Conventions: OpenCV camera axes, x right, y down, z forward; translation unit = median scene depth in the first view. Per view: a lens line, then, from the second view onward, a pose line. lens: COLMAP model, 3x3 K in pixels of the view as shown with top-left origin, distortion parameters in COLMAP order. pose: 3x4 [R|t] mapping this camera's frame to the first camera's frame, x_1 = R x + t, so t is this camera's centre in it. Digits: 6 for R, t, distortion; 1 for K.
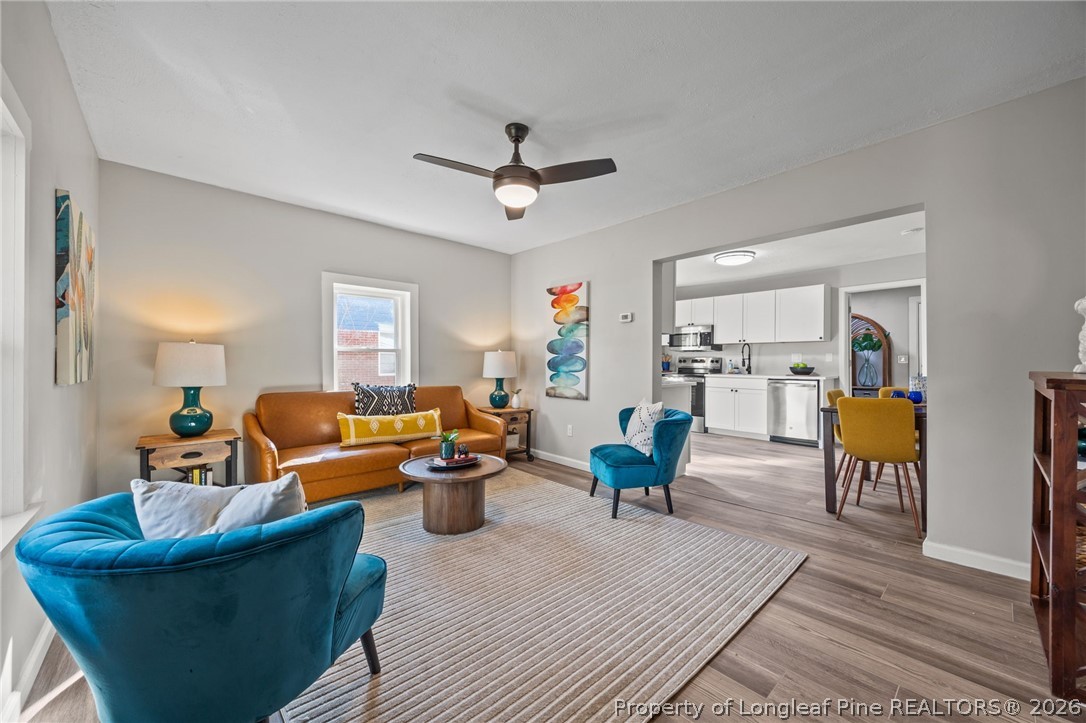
lens RADIAL K [[414.6, 0, 549.1], [0, 414.6, 363.9], [0, 0, 1]] dist [-0.006970, 0.000228]
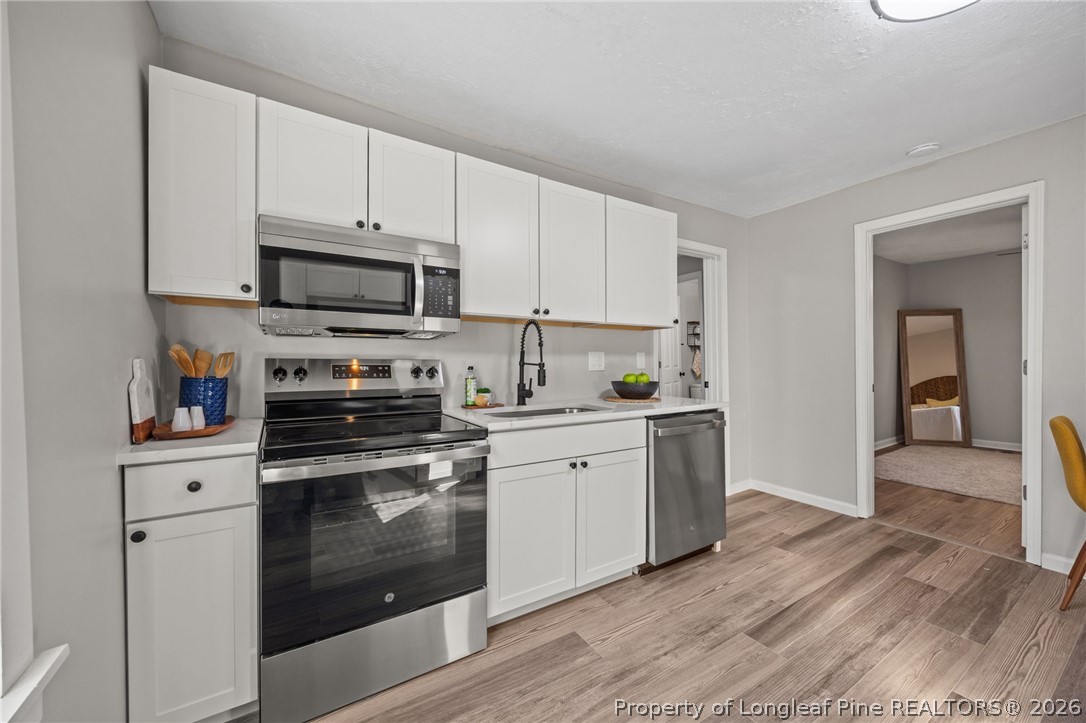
lens RADIAL K [[414.6, 0, 544.1], [0, 414.6, 360.6], [0, 0, 1]] dist [-0.006970, 0.000228]
pose [[0.176147, -0.002957, 0.984359, 0.189149], [0.000620, 0.999996, 0.002893, -0.024100], [-0.984364, 0.000100, 0.176148, 1.412159]]
